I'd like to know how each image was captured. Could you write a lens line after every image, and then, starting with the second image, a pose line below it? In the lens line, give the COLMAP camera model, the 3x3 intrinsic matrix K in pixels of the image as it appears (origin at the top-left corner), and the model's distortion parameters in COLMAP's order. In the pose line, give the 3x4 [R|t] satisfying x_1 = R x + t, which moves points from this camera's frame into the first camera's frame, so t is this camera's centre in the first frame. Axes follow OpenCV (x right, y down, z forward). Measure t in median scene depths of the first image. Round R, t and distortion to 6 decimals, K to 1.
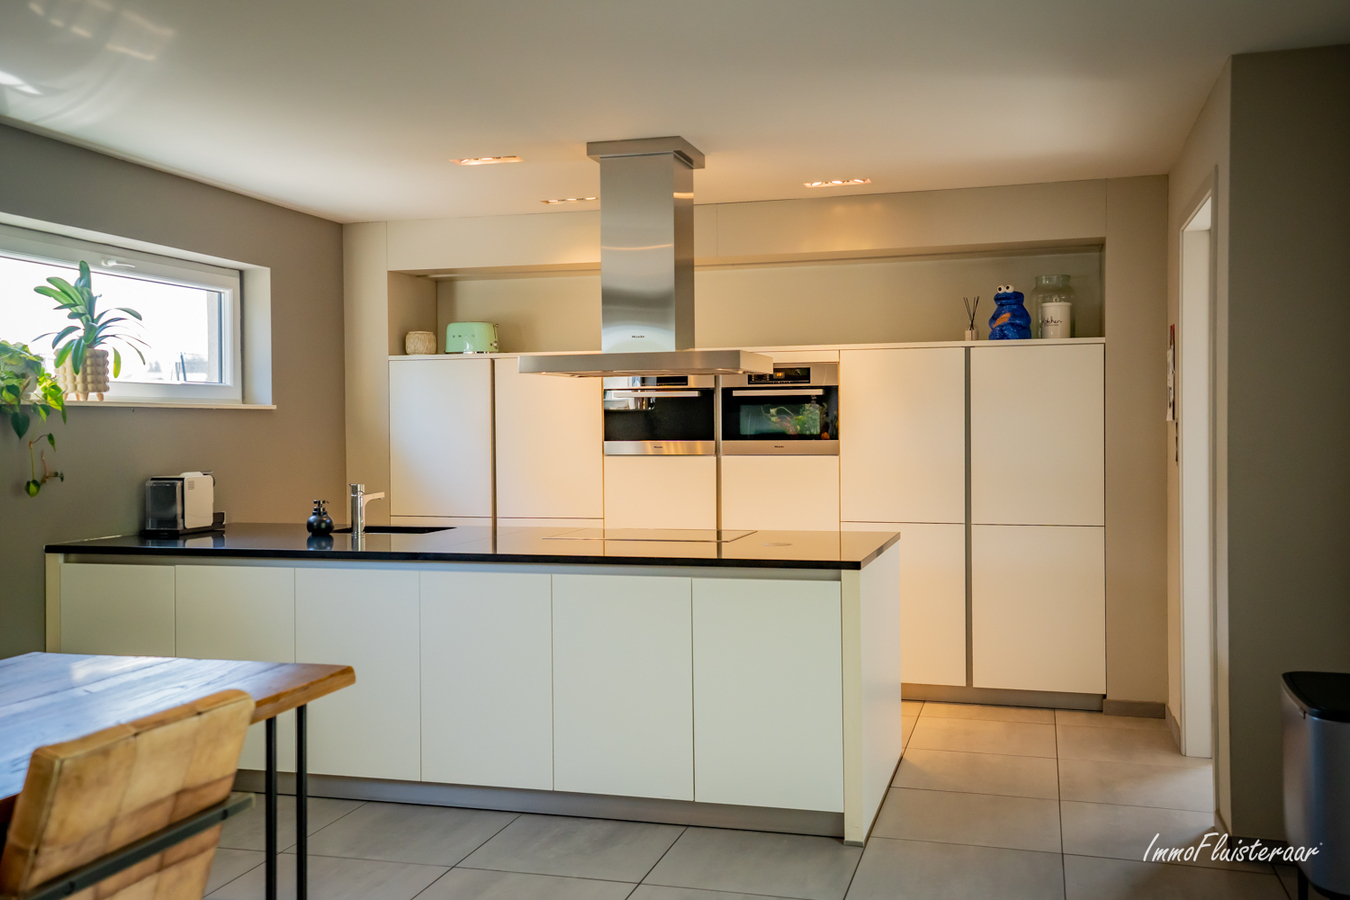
lens RADIAL K [[1294.1, 0, 669.5], [0, 1294.1, 445.3], [0, 0, 1]] dist [0.089225, -0.002070]
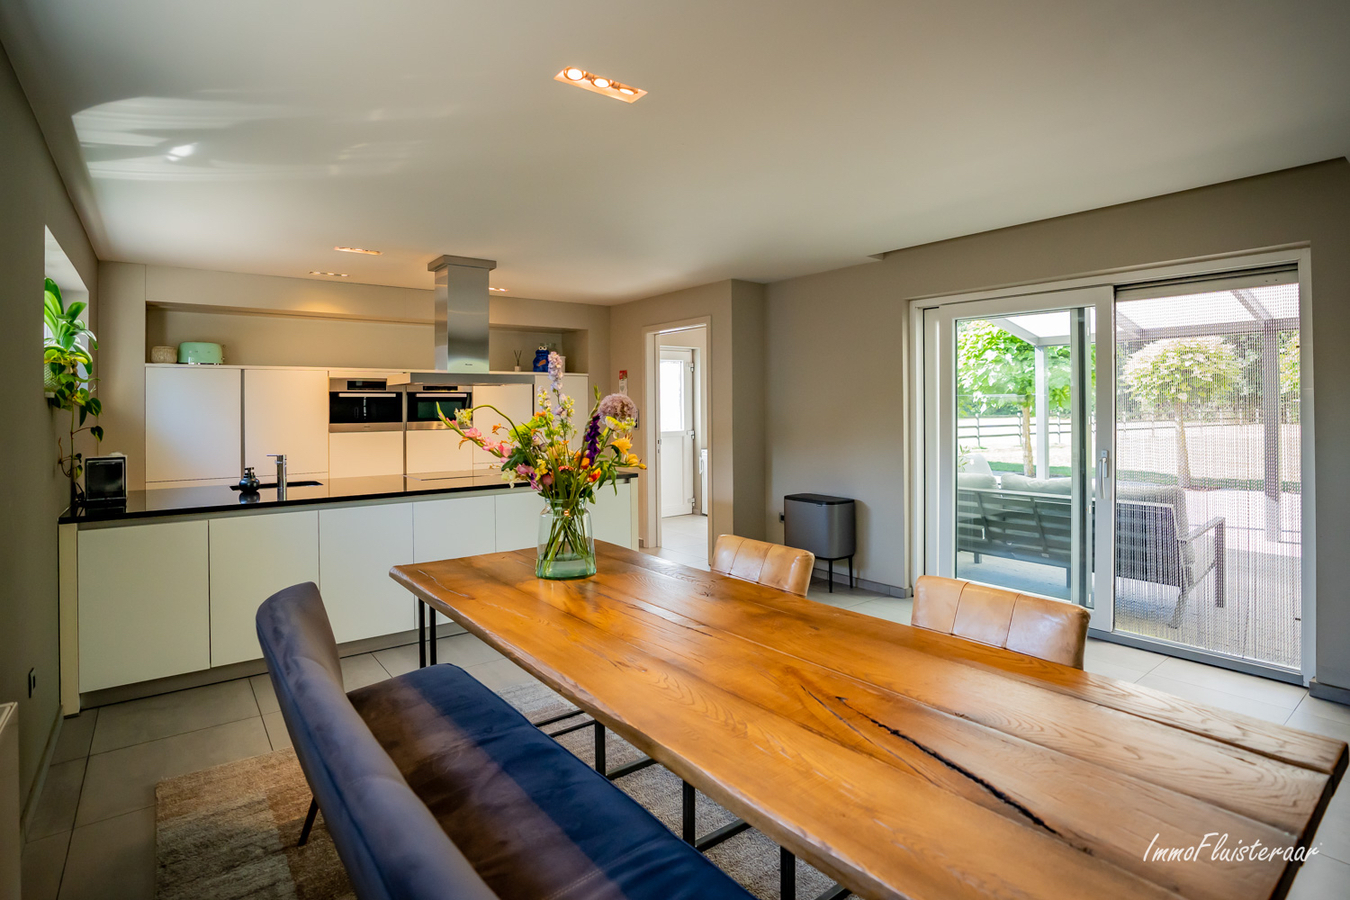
lens RADIAL K [[698.1, 0, 674.6], [0, 698.1, 406.5], [0, 0, 1]] dist [-0.000781, 0.000389]
pose [[0.615562, 0.002524, 0.788084, -0.586651], [0.016395, 0.999737, -0.016008, -0.004662], [-0.787918, 0.022775, 0.615359, 0.160715]]
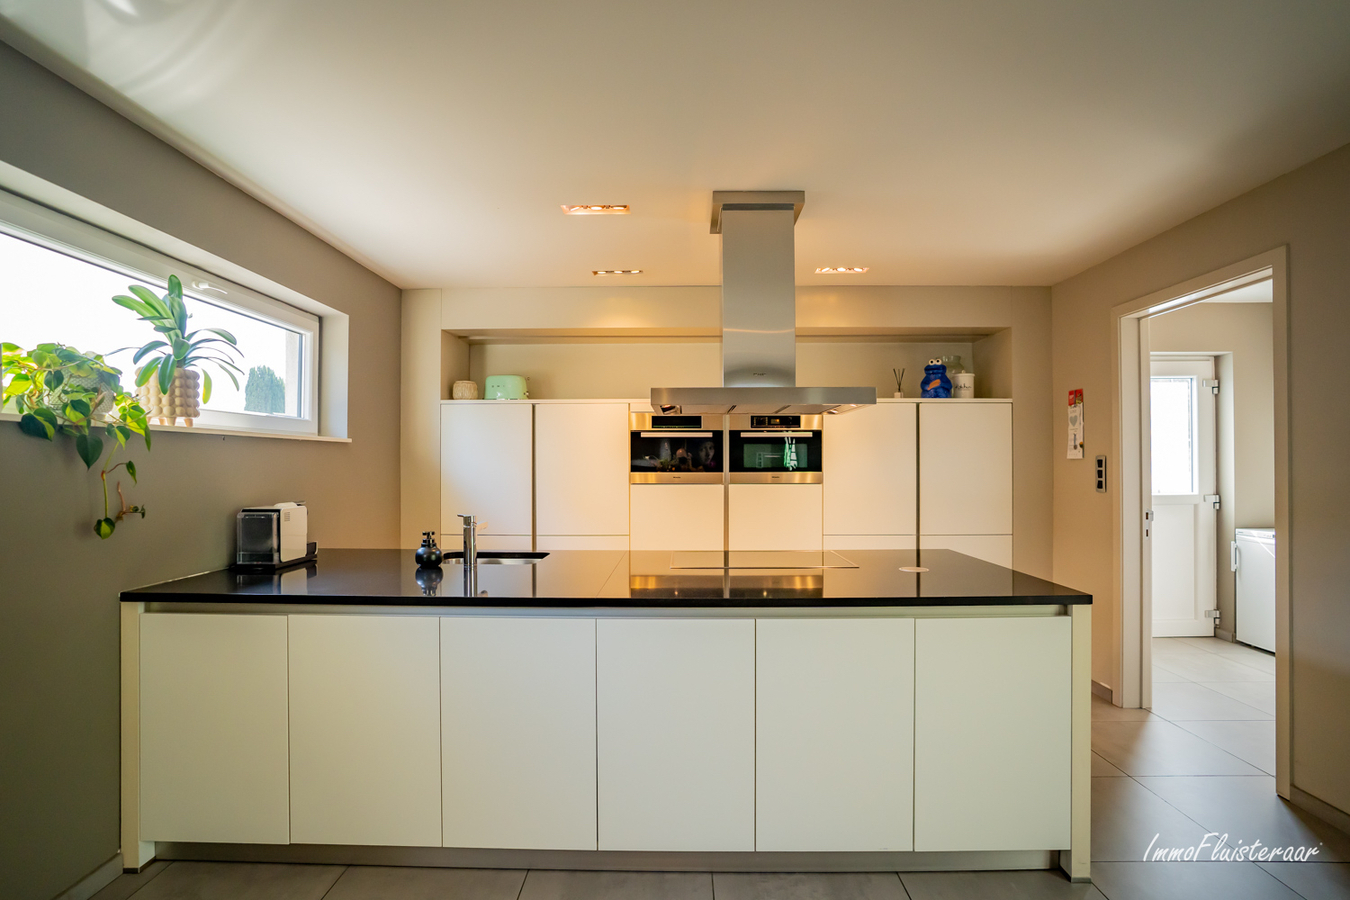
lens RADIAL K [[677.2, 0, 675.6], [0, 677.2, 457.1], [0, 0, 1]] dist [-0.064252, 0.033501]
pose [[0.964506, 0.008430, 0.263926, -0.223489], [-0.001716, 0.999669, -0.025657, -0.001405], [-0.264055, 0.024294, 0.964202, 0.460785]]
